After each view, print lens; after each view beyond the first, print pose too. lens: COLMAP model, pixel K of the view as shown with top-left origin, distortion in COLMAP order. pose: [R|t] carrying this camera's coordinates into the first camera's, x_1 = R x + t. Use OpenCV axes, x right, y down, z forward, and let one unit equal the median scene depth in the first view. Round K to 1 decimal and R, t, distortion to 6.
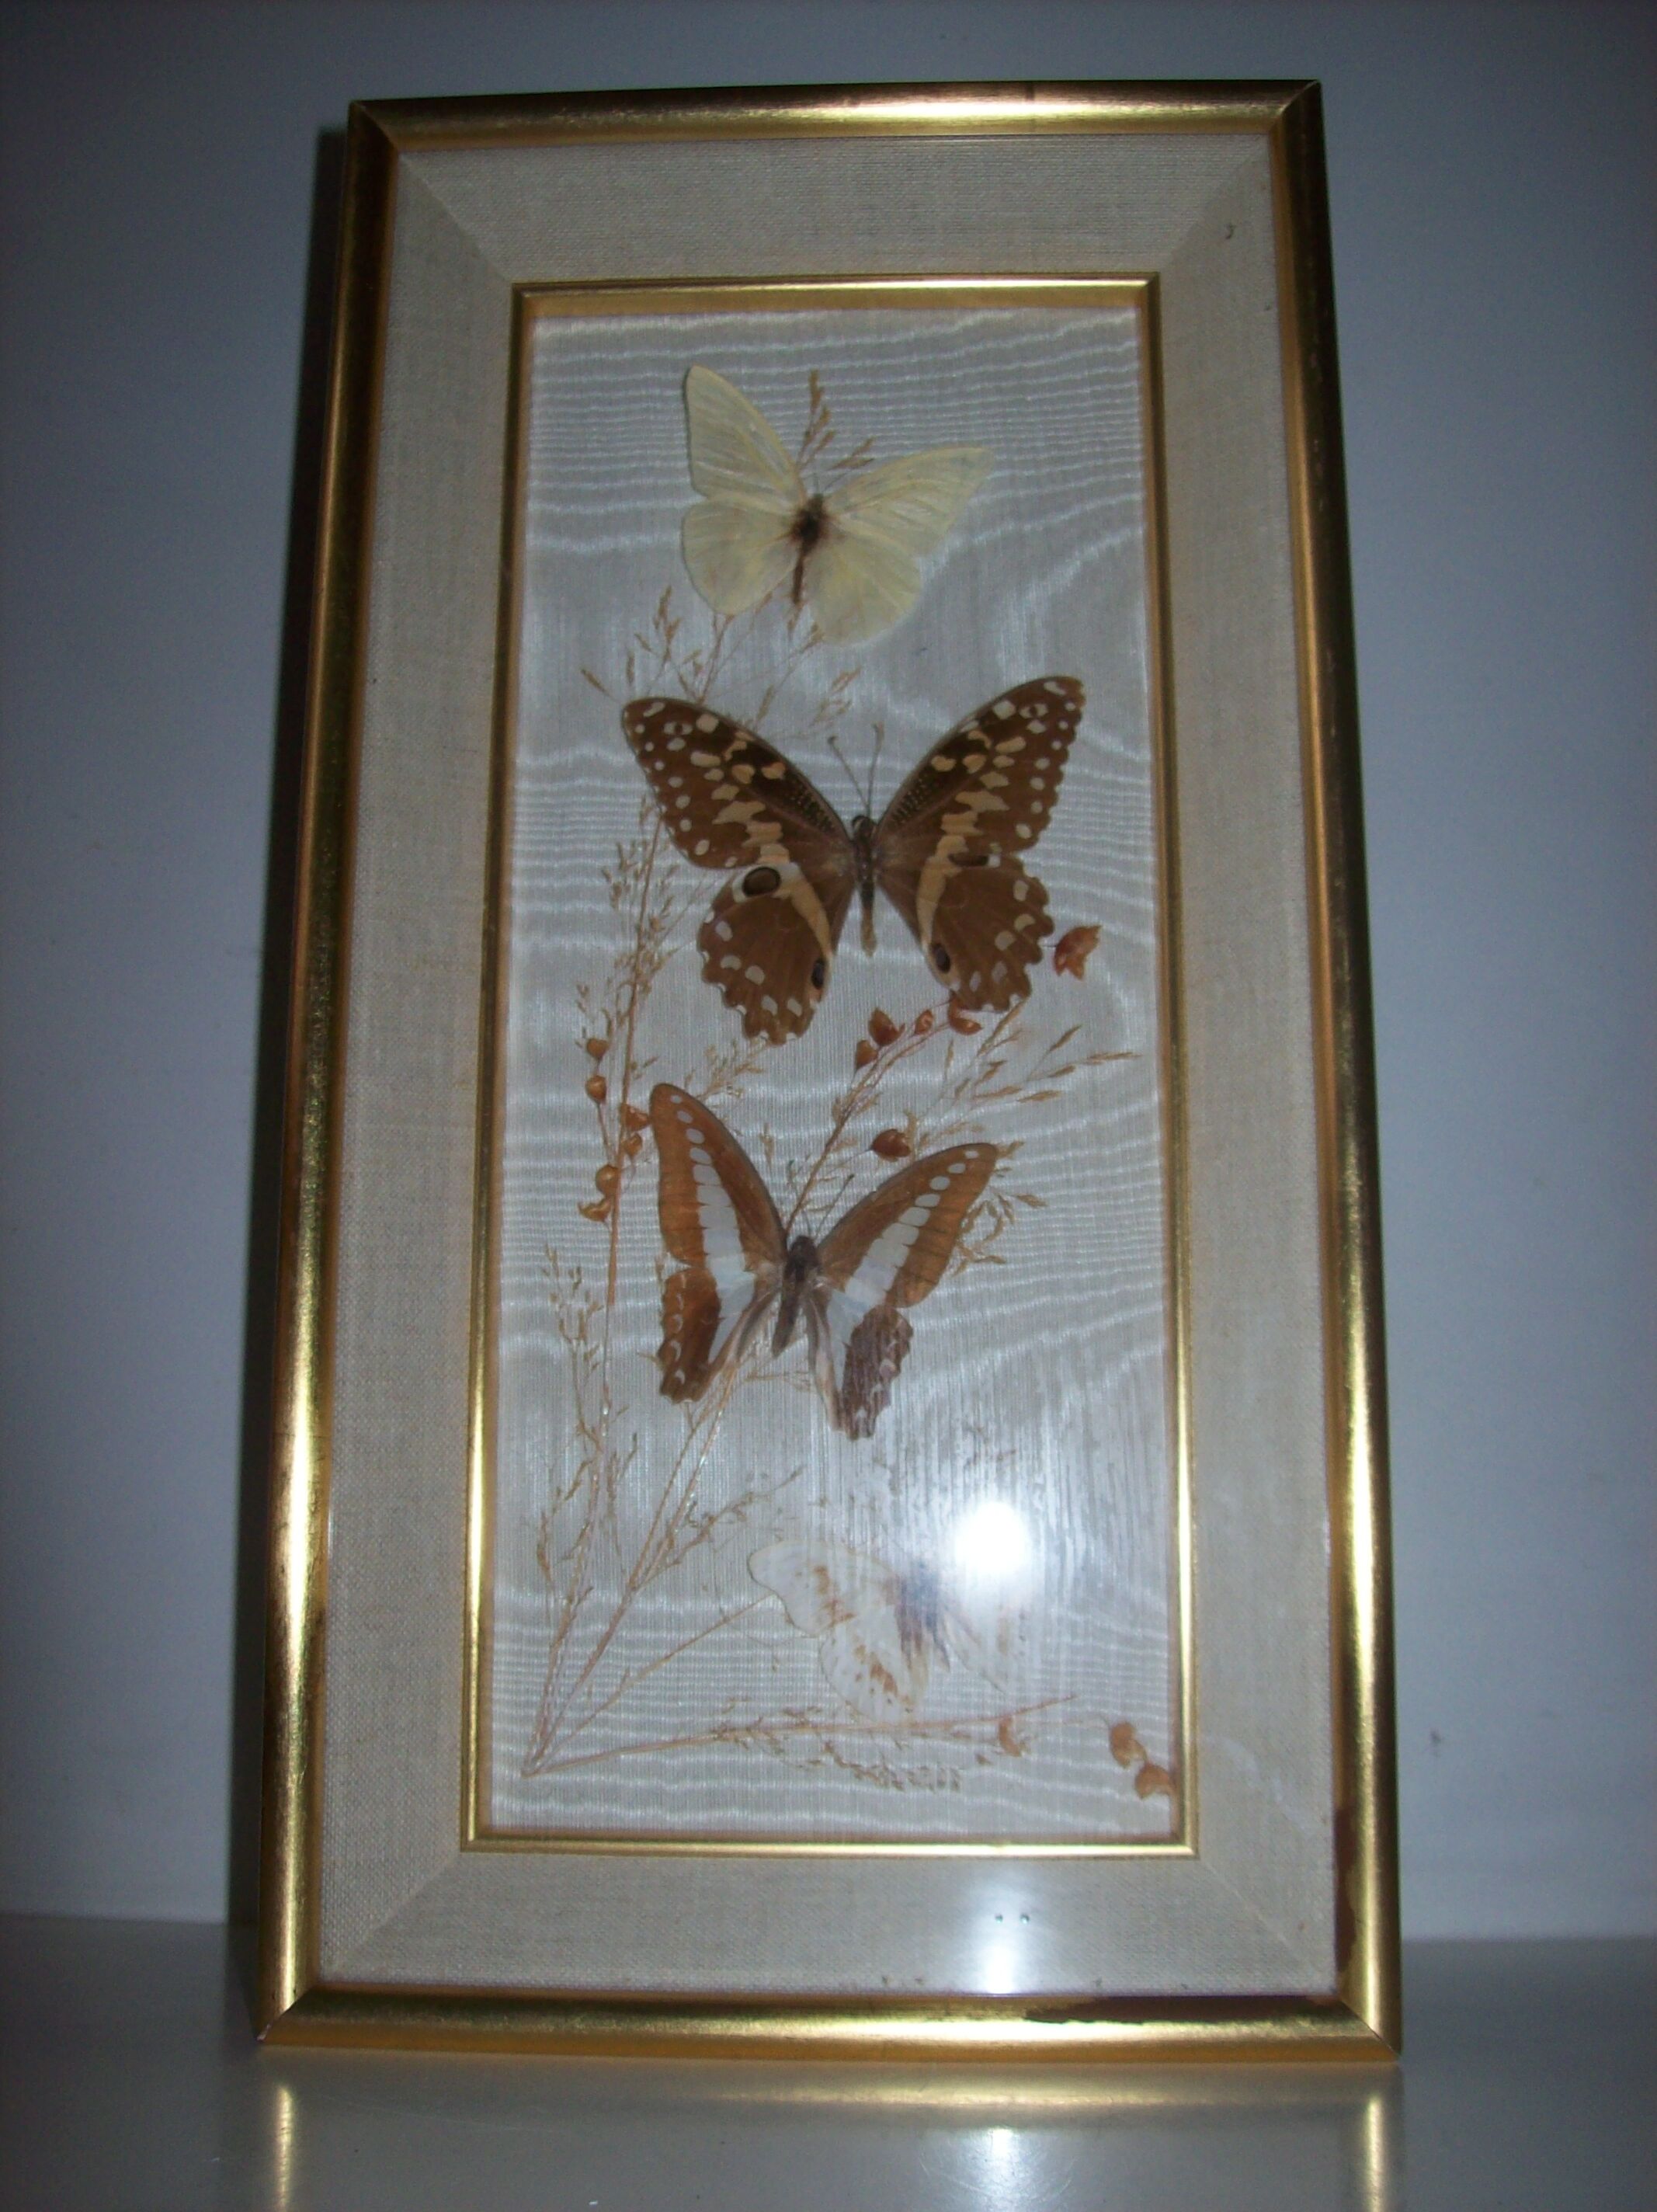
lens RADIAL K [[2313.4, 0, 827.4], [0, 2313.4, 1099.0], [0, 0, 1]] dist [-0.153856, 0.000000]
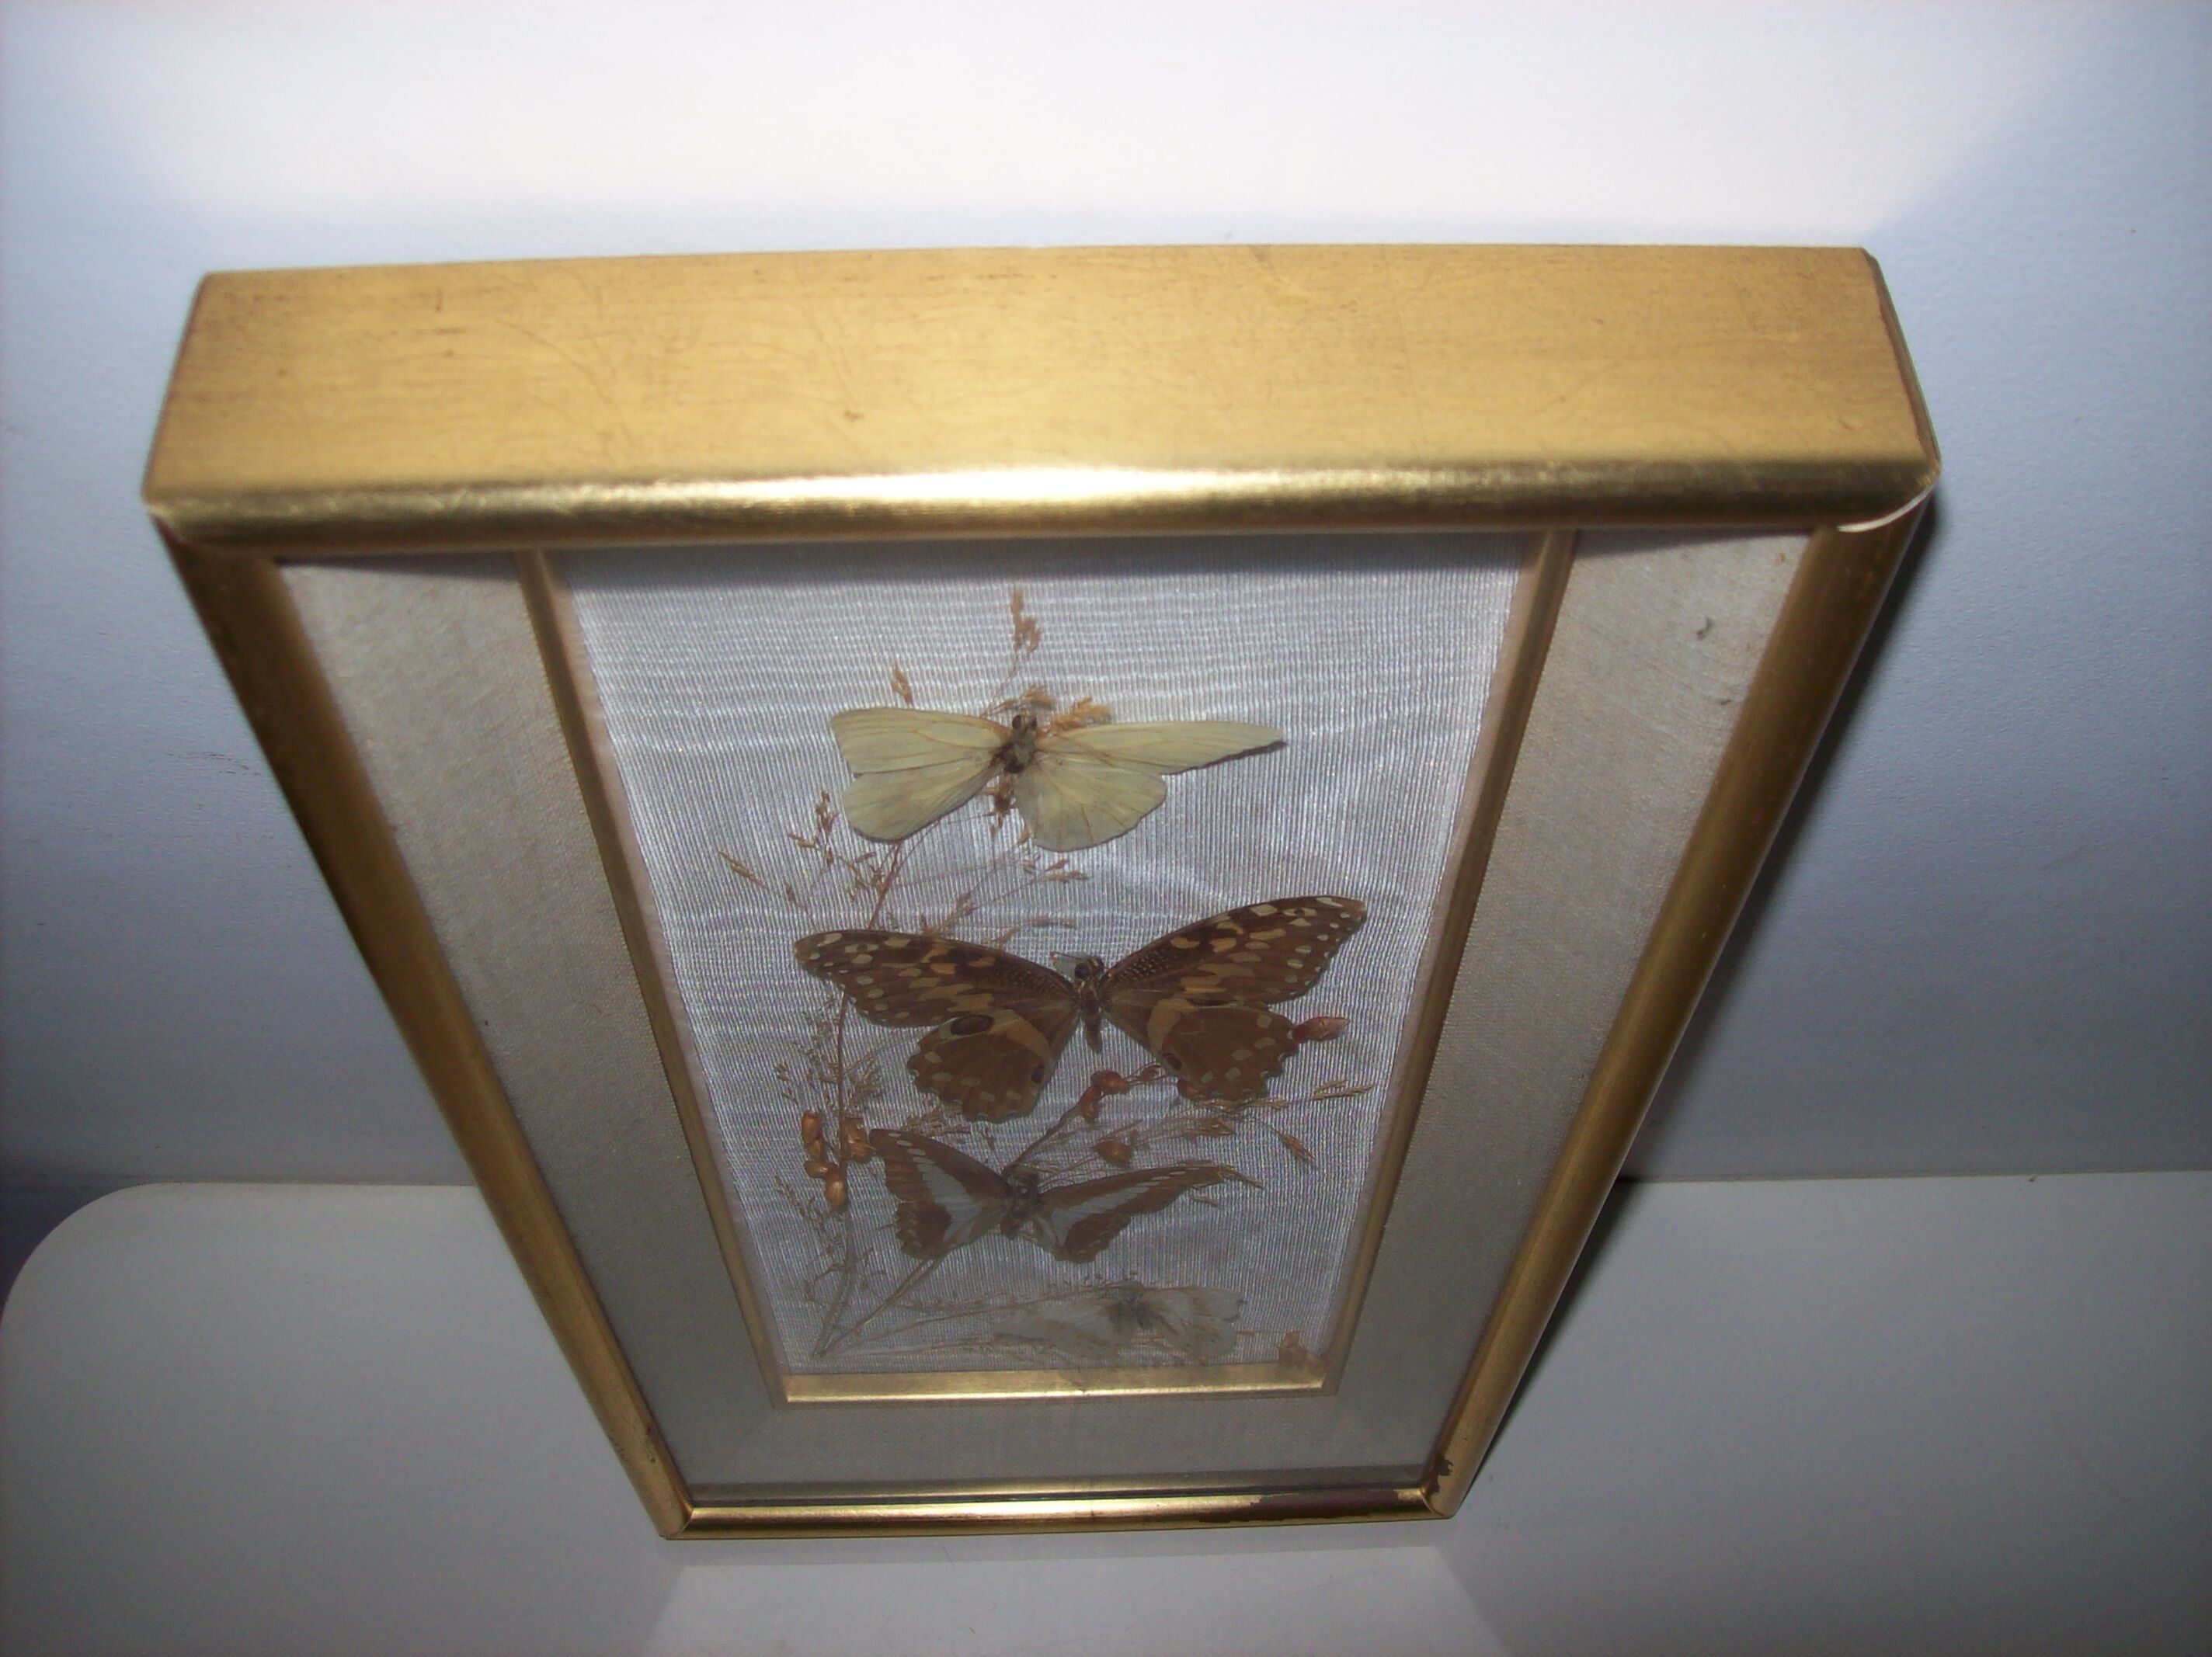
lens RADIAL K [[2313.4, 0, 1162.6], [0, 2313.4, 847.0], [0, 0, 1]] dist [-0.153856, 0.000000]
pose [[0.995855, -0.053801, 0.073340, -0.017262], [-0.047393, 0.381290, 0.923240, -0.941025], [-0.077635, -0.922889, 0.377160, 0.729026]]
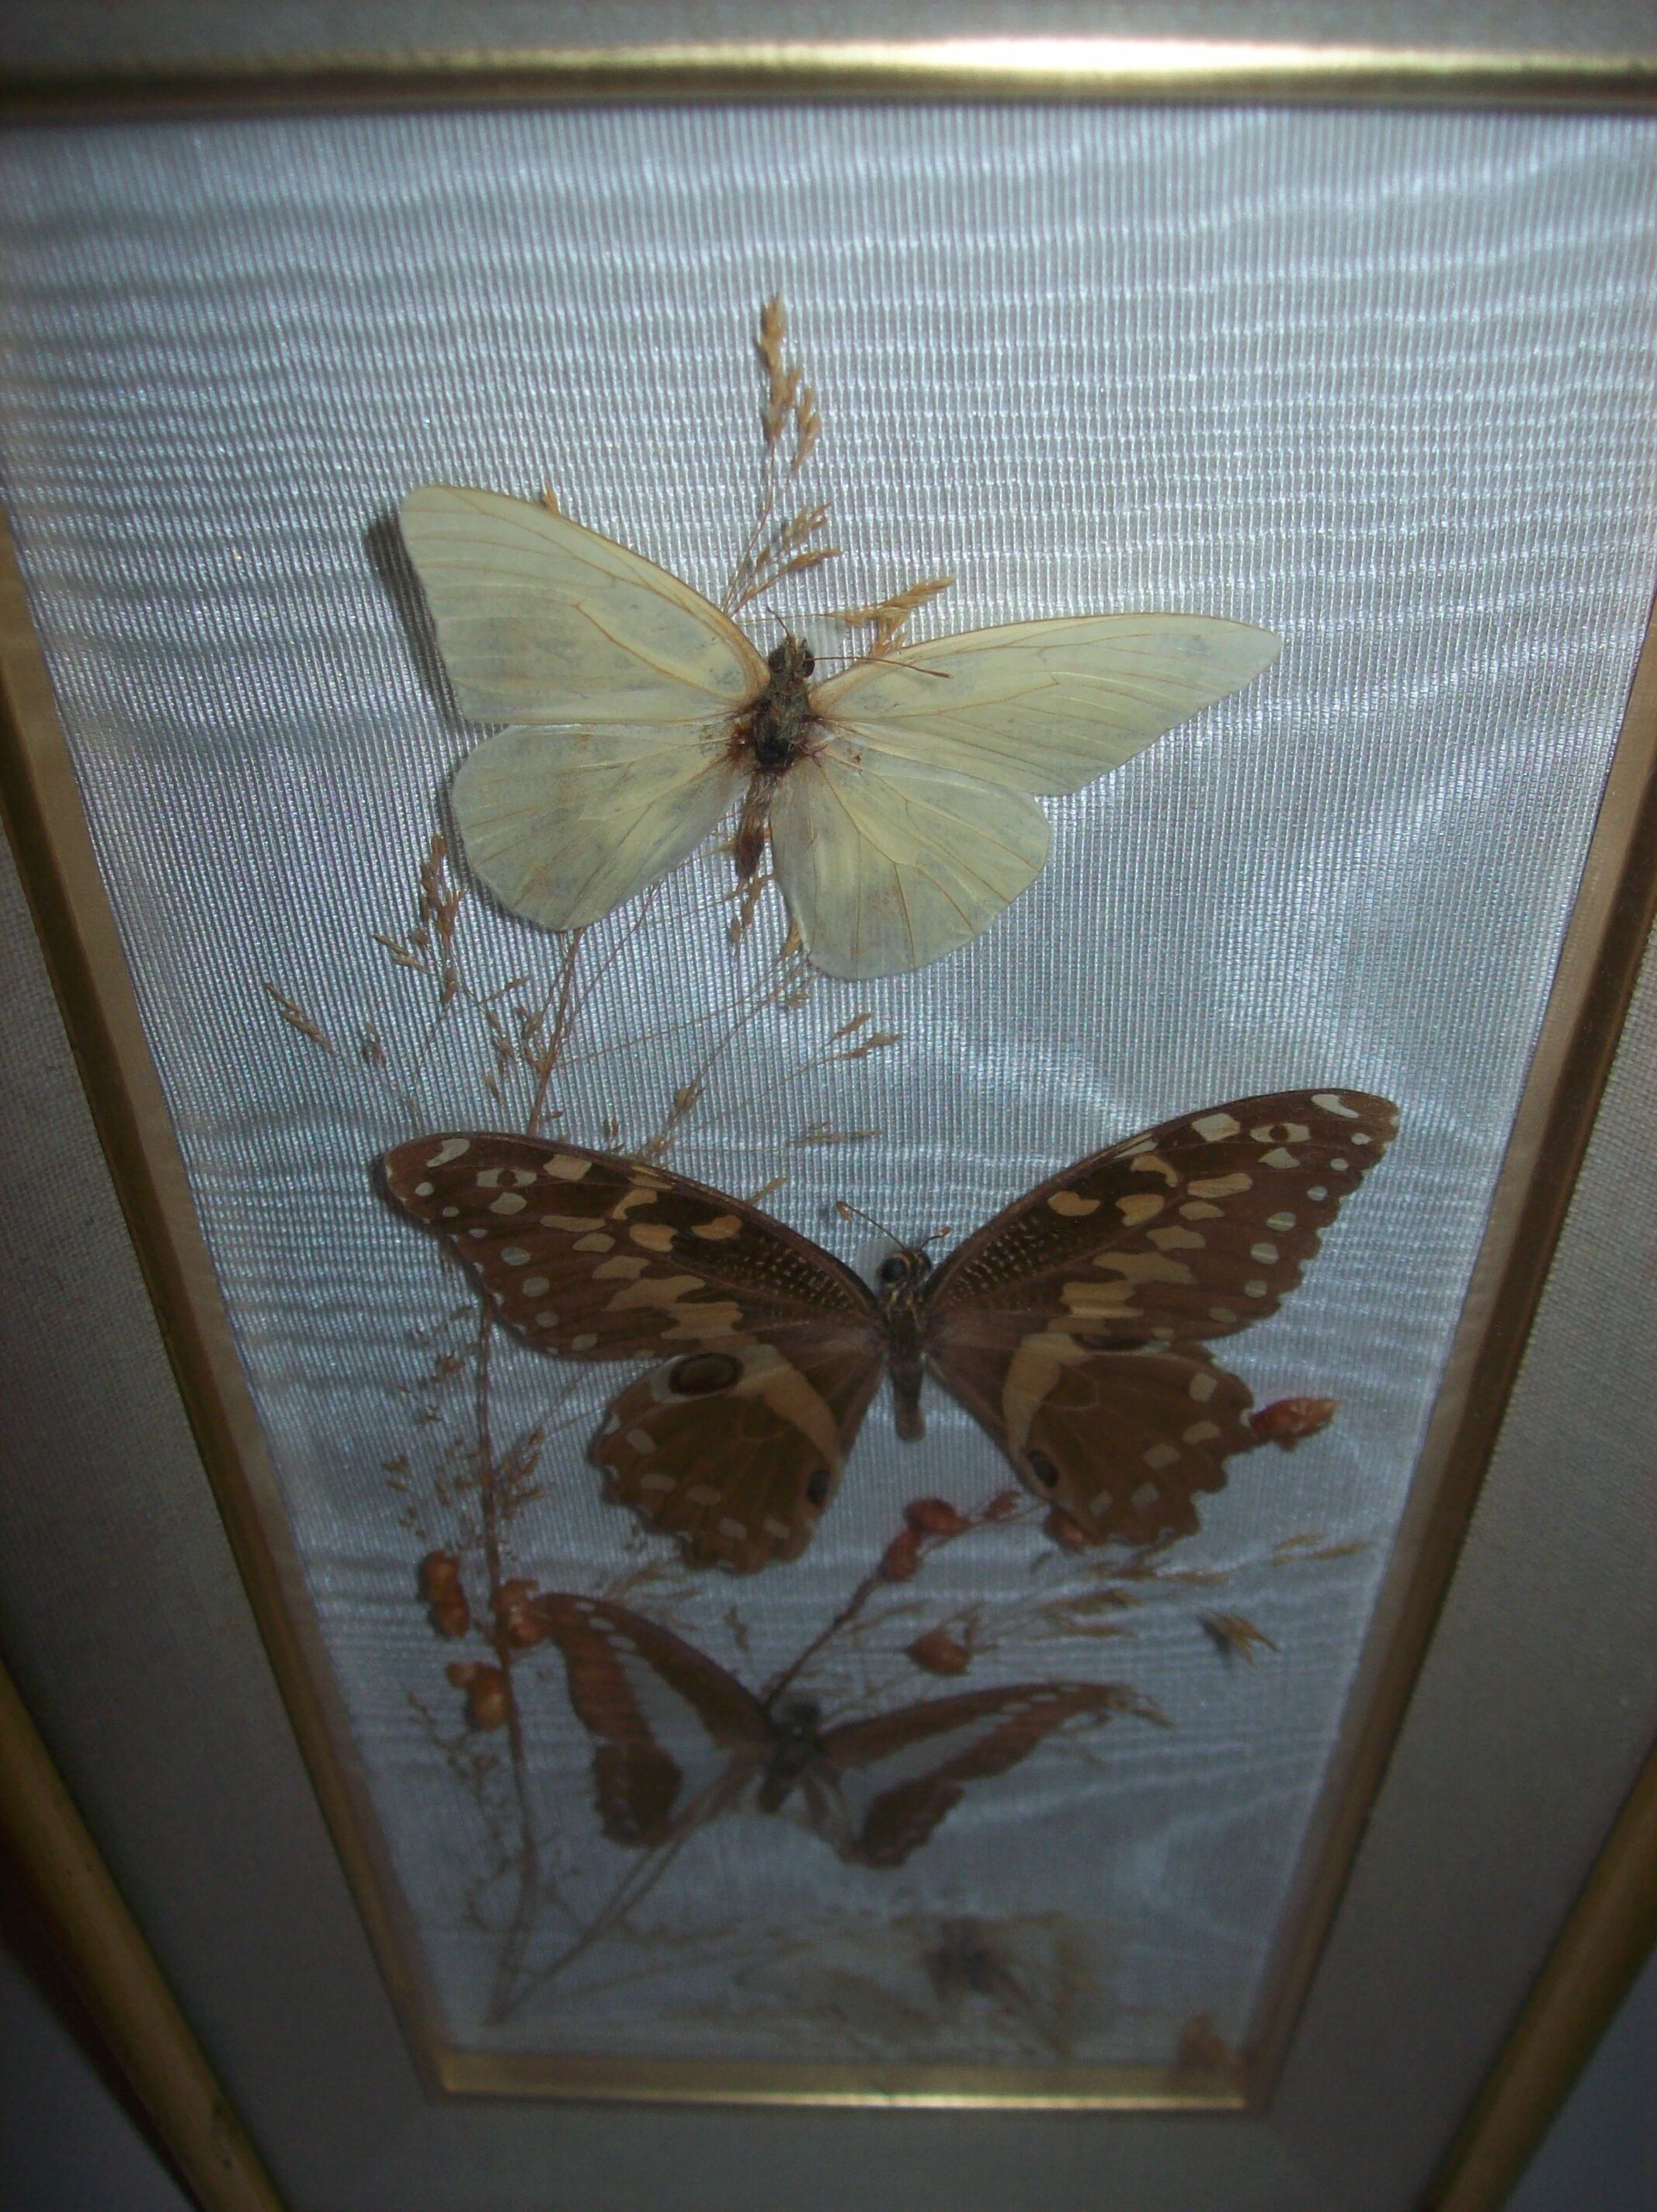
lens RADIAL K [[2313.4, 0, 819.2], [0, 2313.4, 1118.3], [0, 0, 1]] dist [-0.153856, 0.000000]
pose [[0.999760, -0.021917, 0.000642, -0.002055], [0.012013, 0.571992, 0.820171, -0.554147], [-0.018343, -0.819966, 0.572118, 0.754523]]
